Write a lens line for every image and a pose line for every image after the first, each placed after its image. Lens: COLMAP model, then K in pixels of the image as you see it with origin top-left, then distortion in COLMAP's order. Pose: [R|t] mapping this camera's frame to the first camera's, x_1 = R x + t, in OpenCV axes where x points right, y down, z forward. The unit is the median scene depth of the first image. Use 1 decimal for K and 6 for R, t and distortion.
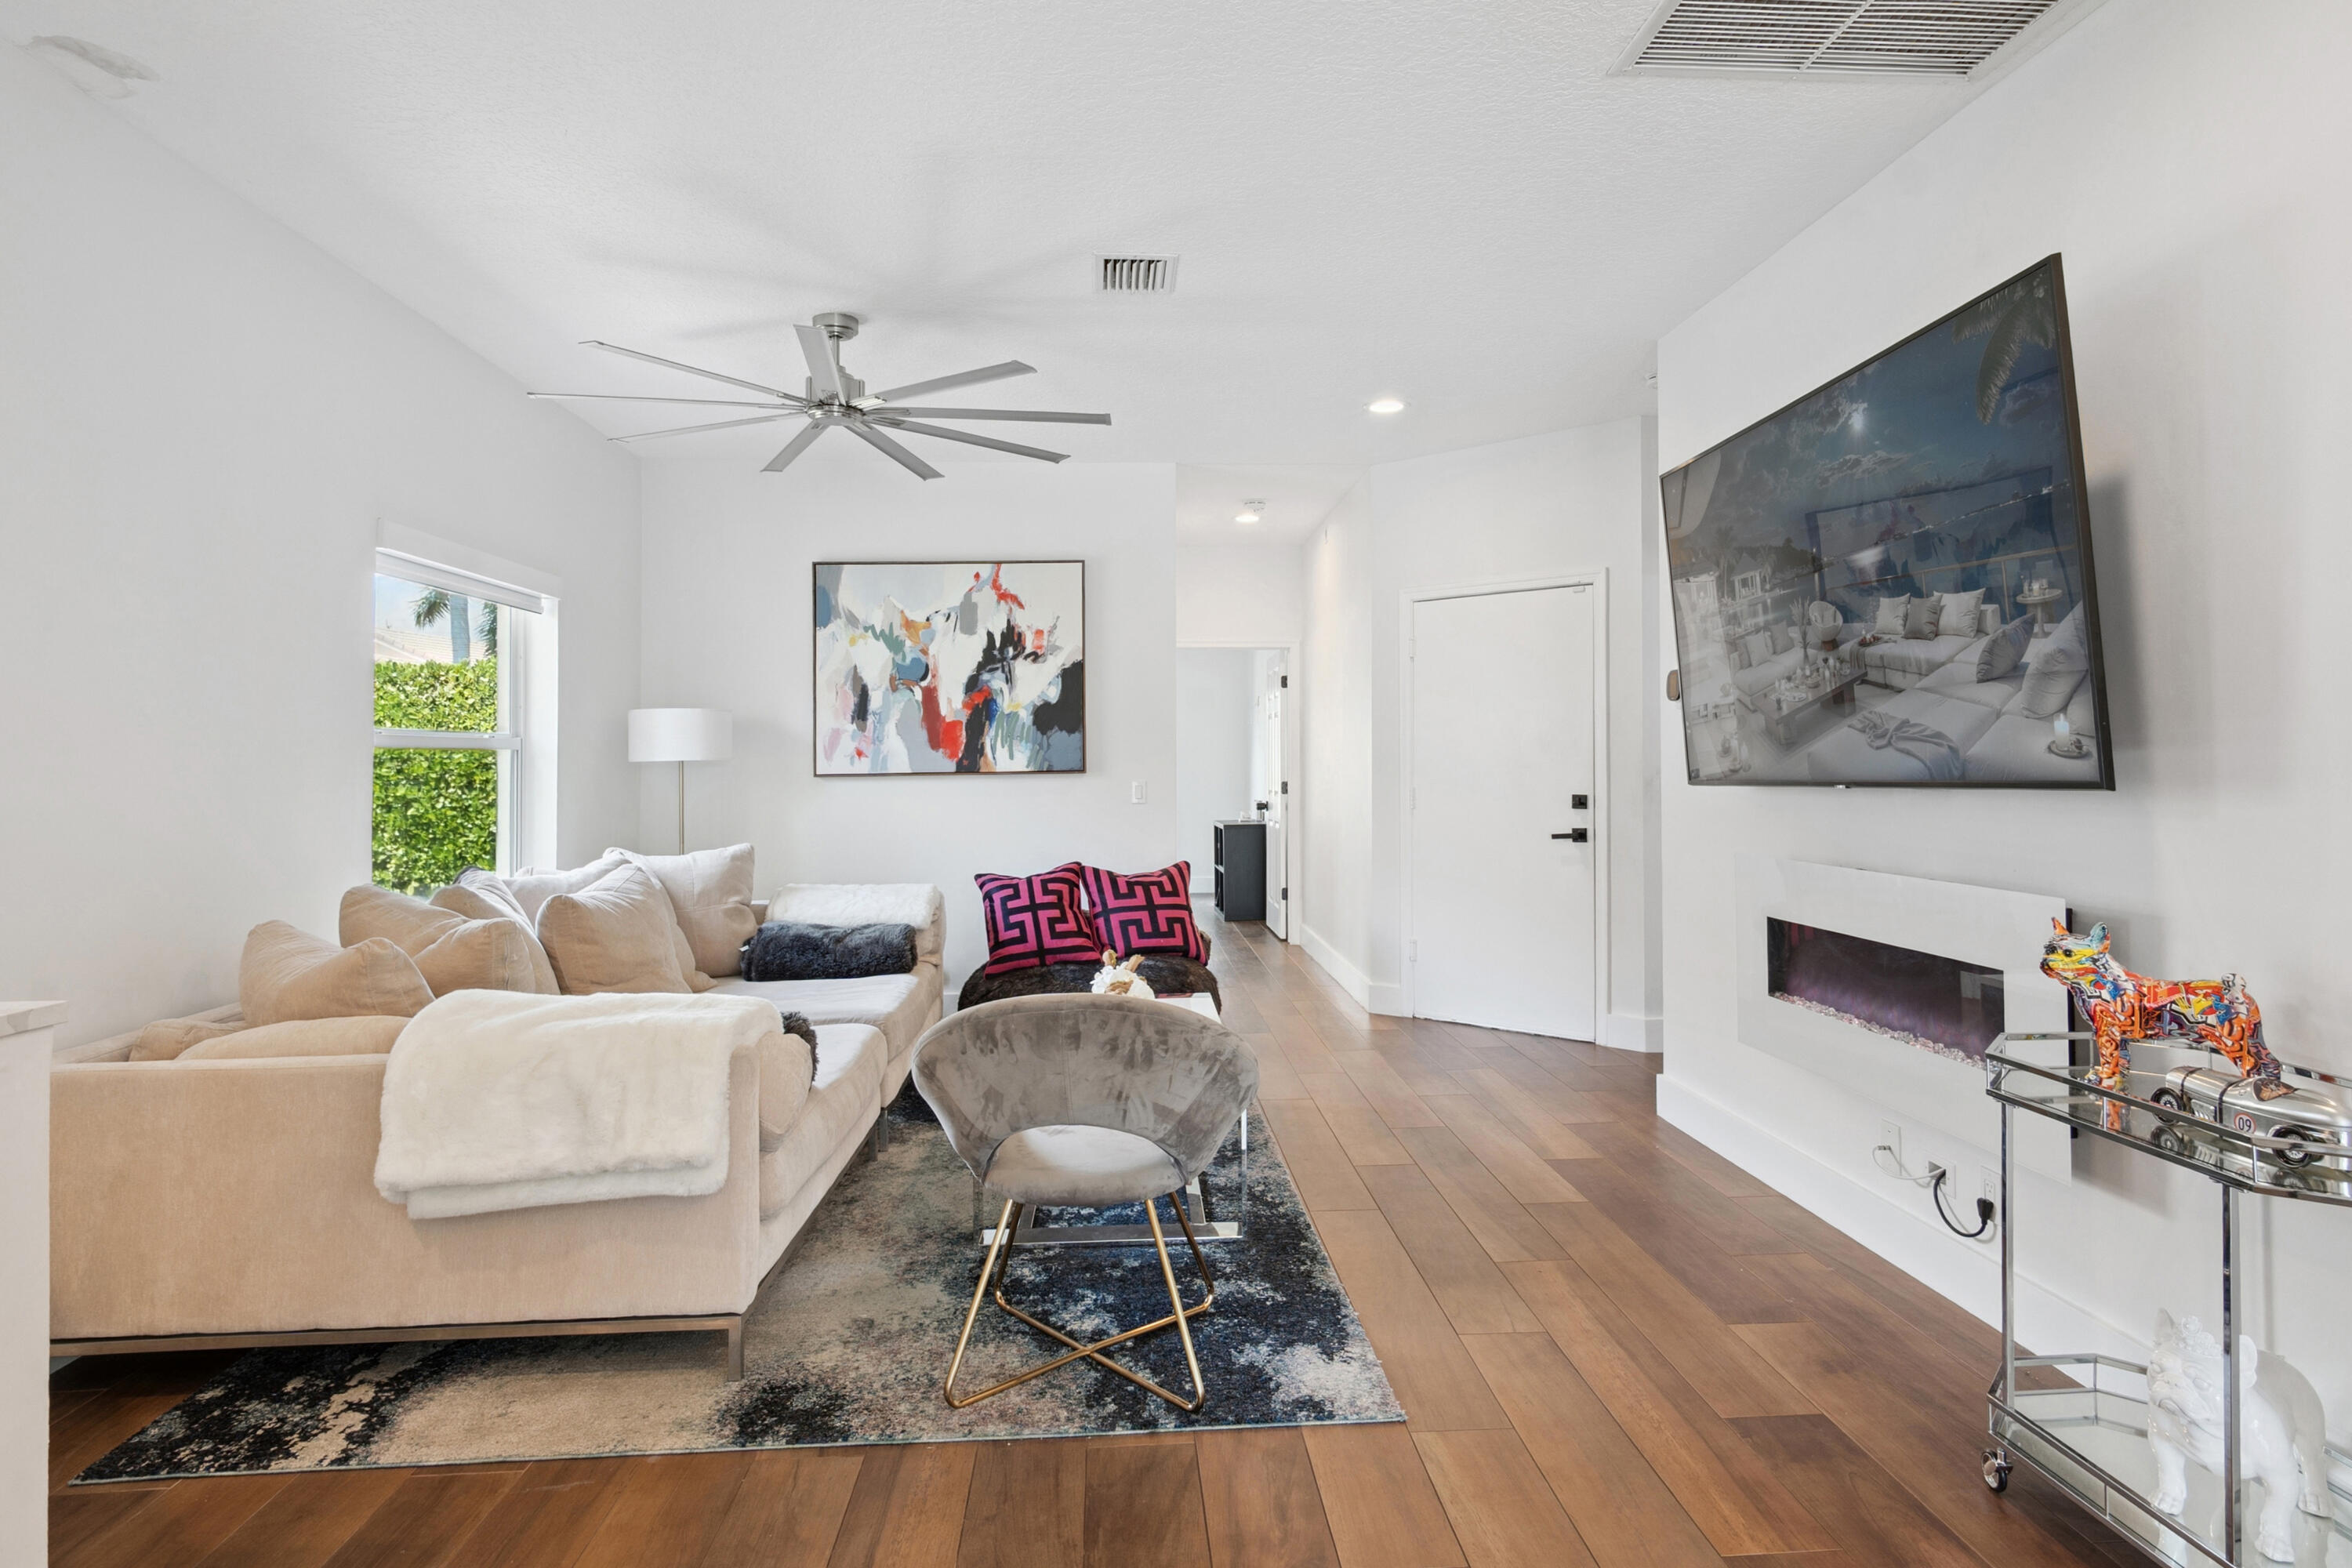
lens RADIAL K [[1255.0, 0, 1143.8], [0, 1255.0, 793.0], [0, 0, 1]] dist [-0.027370, 0.004764]
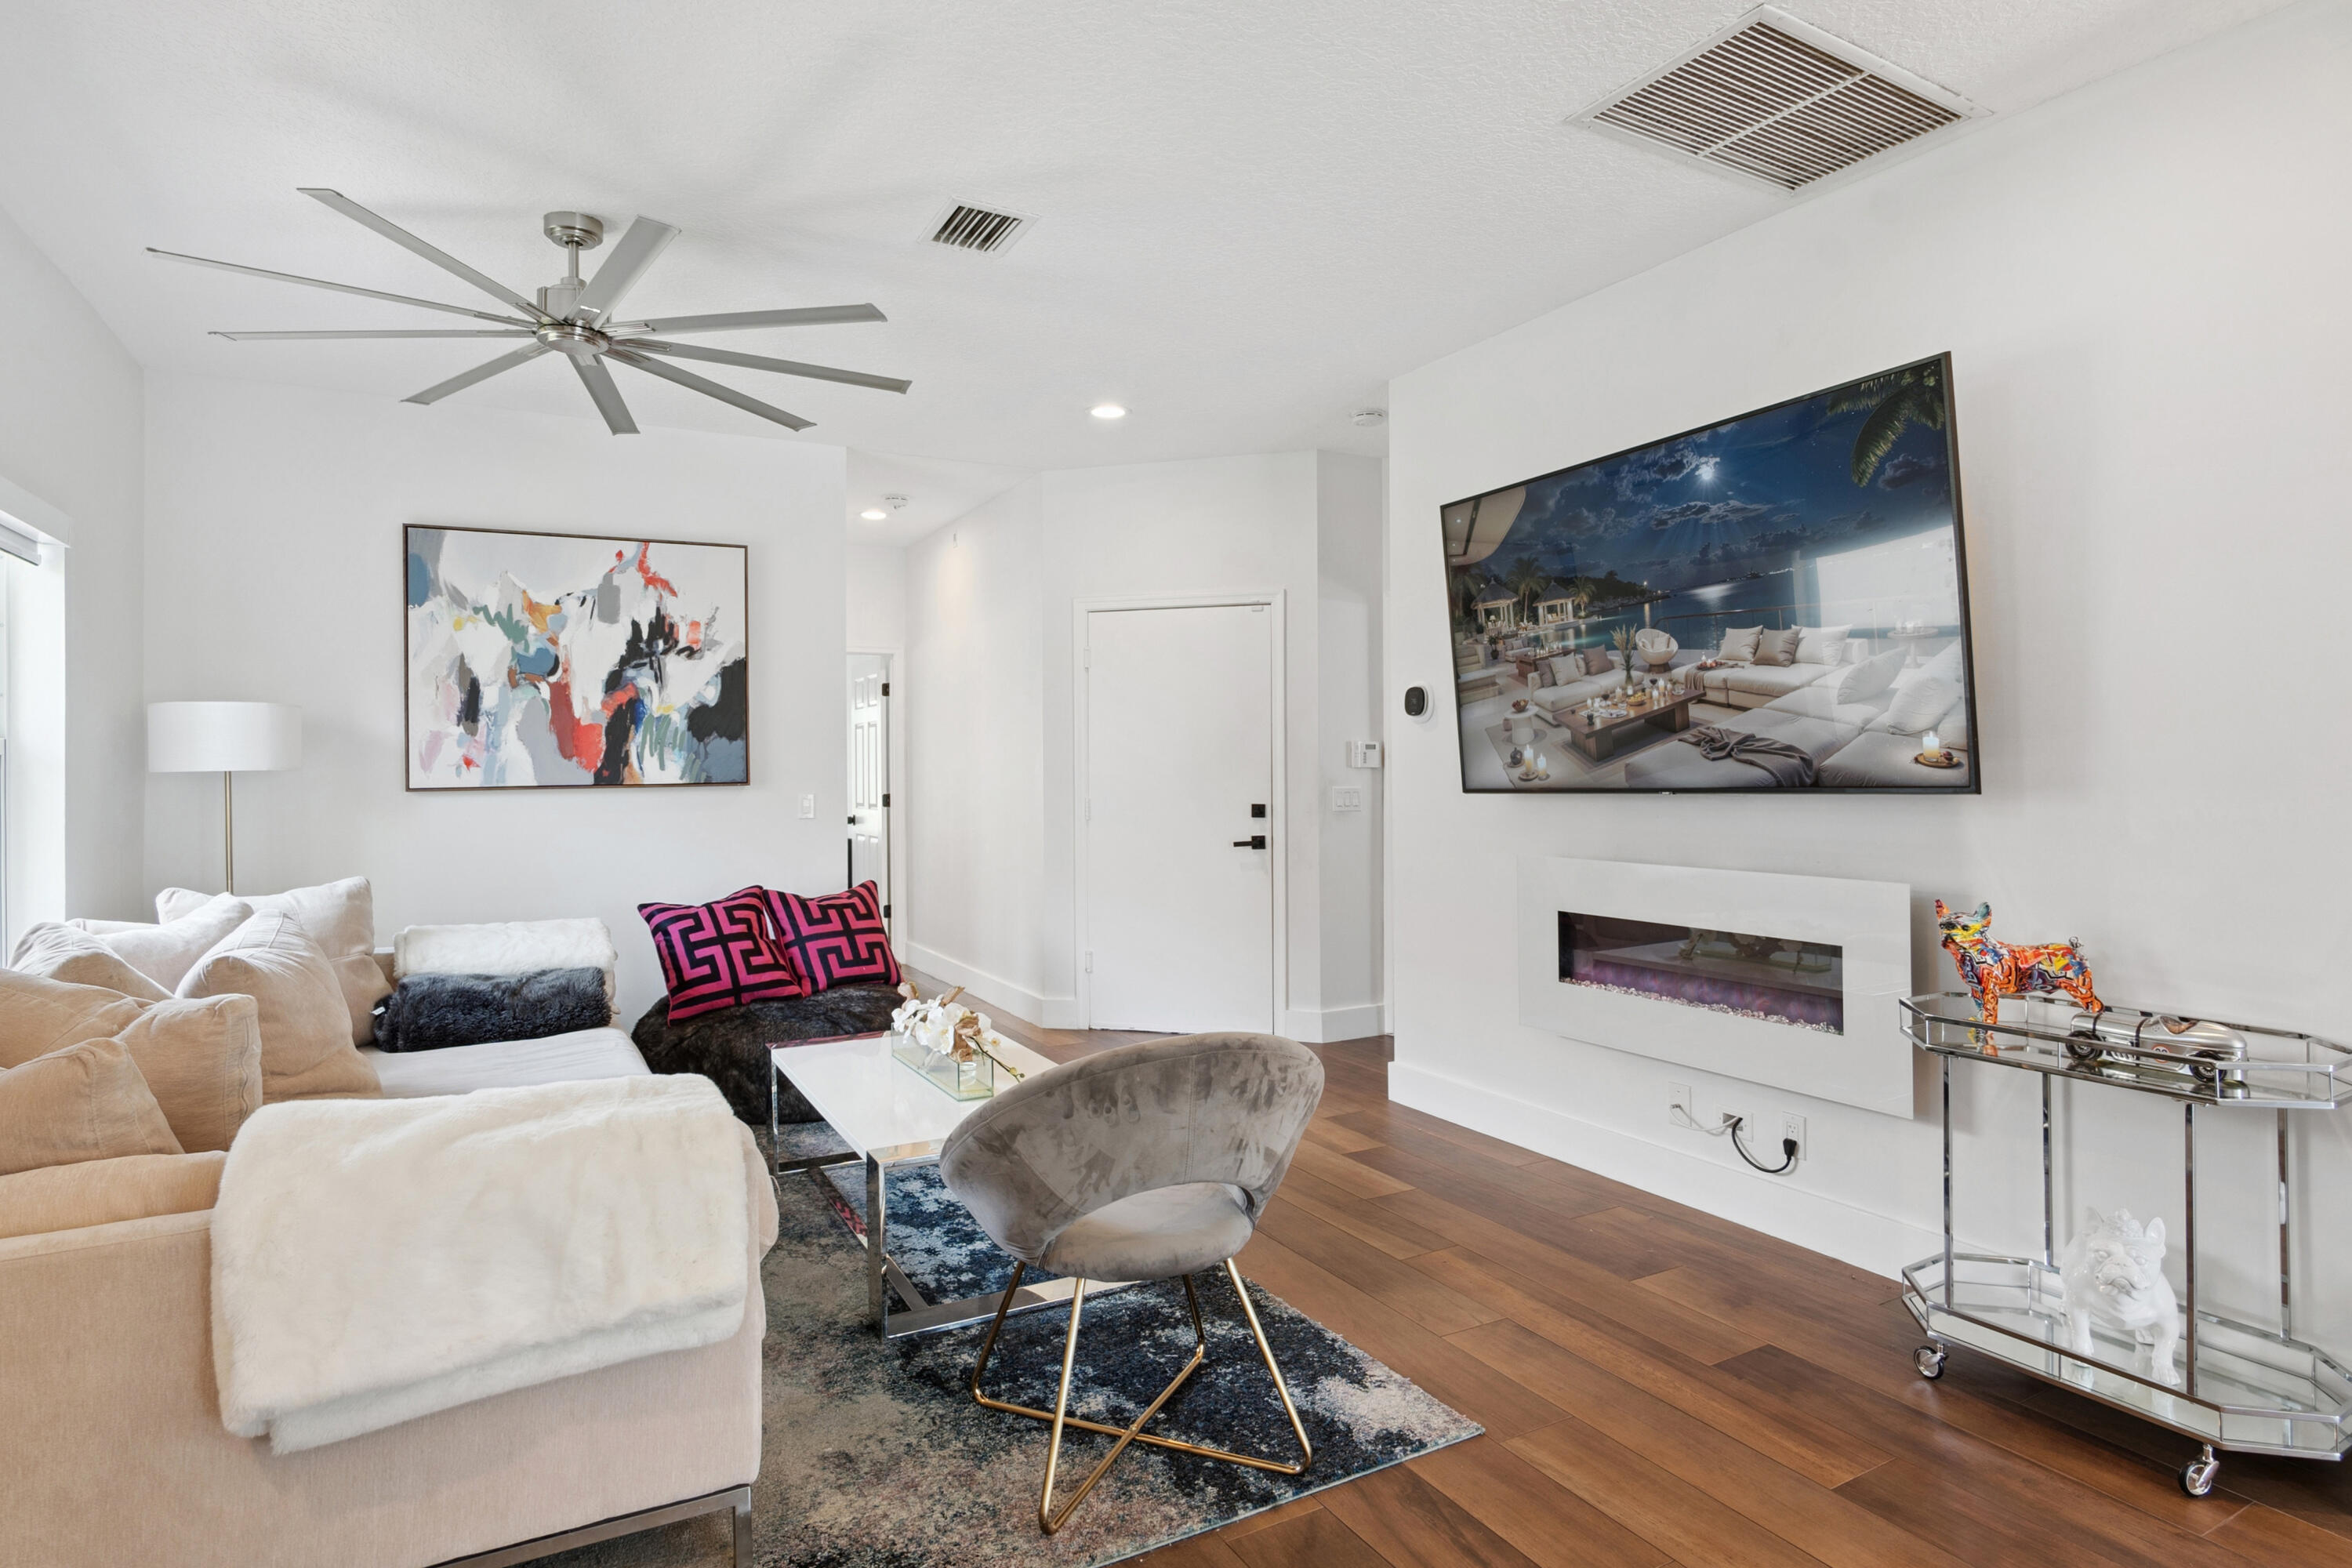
lens RADIAL K [[1255.0, 0, 1092.8], [0, 1255.0, 803.8], [0, 0, 1]] dist [-0.027370, 0.004764]
pose [[0.907945, -0.010028, 0.418969, -0.382161], [0.010591, 0.999943, 0.000981, -0.001787], [-0.418955, 0.003546, 0.908000, 0.178740]]
